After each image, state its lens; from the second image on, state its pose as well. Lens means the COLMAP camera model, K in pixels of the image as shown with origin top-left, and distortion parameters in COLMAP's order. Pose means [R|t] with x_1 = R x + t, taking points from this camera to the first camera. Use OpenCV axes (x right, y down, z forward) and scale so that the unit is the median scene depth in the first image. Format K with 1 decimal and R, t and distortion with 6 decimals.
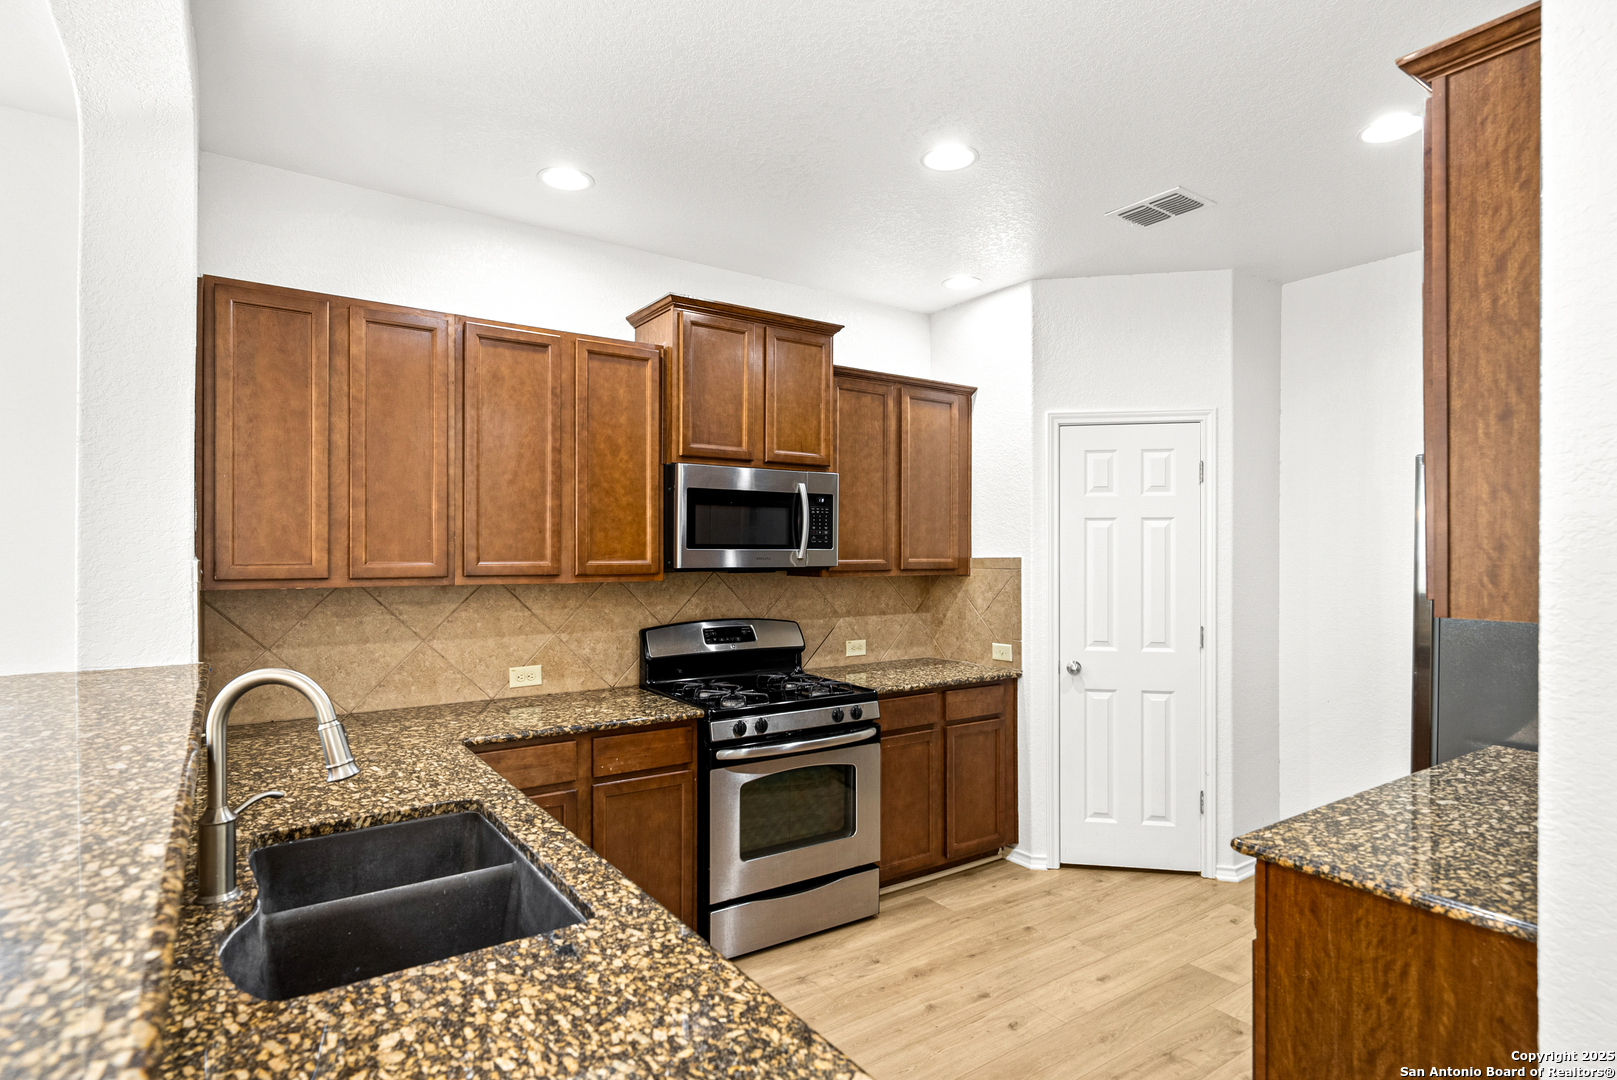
lens RADIAL K [[843.1, 0, 808.5], [0, 843.1, 540.0], [0, 0, 1]] dist [-0.000323, 0.000067]
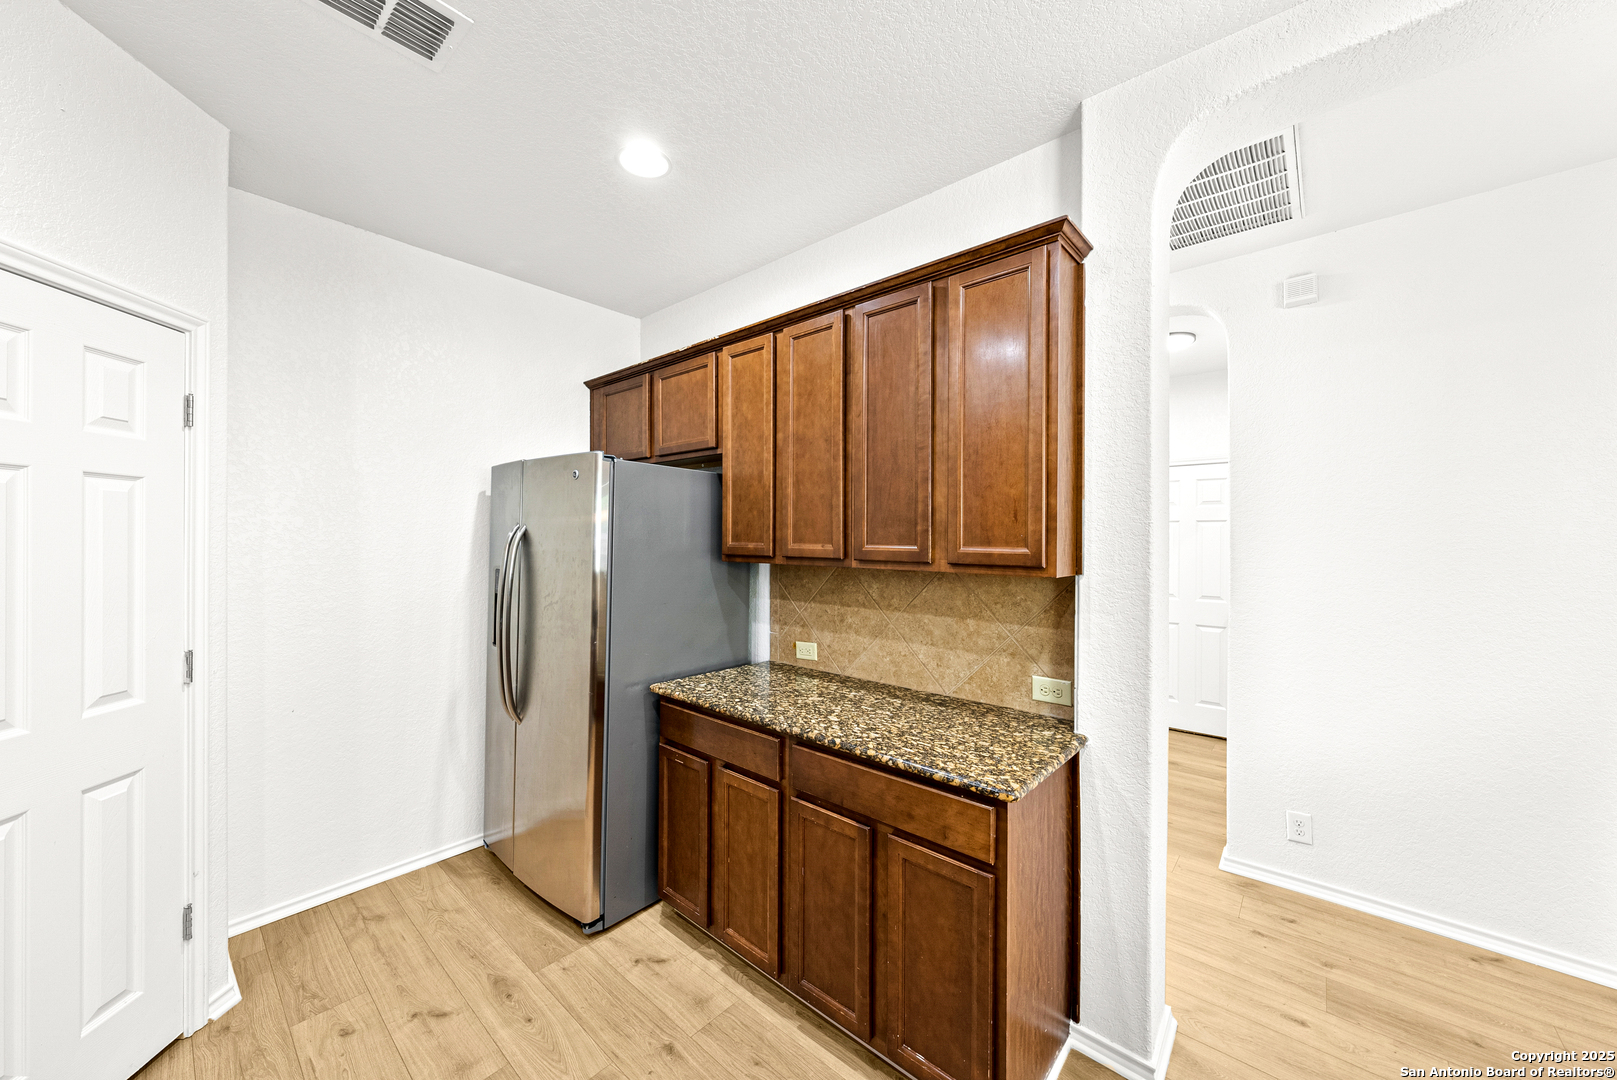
lens RADIAL K [[588.3, 0, 808.5], [0, 588.3, 540.0], [0, 0, 1]] dist [-0.000581, 0.000154]
pose [[-0.242854, -0.000461, 0.970063, -0.084448], [-0.017977, 0.999830, -0.004026, 0.012089], [-0.969896, -0.018417, -0.242821, 0.656731]]
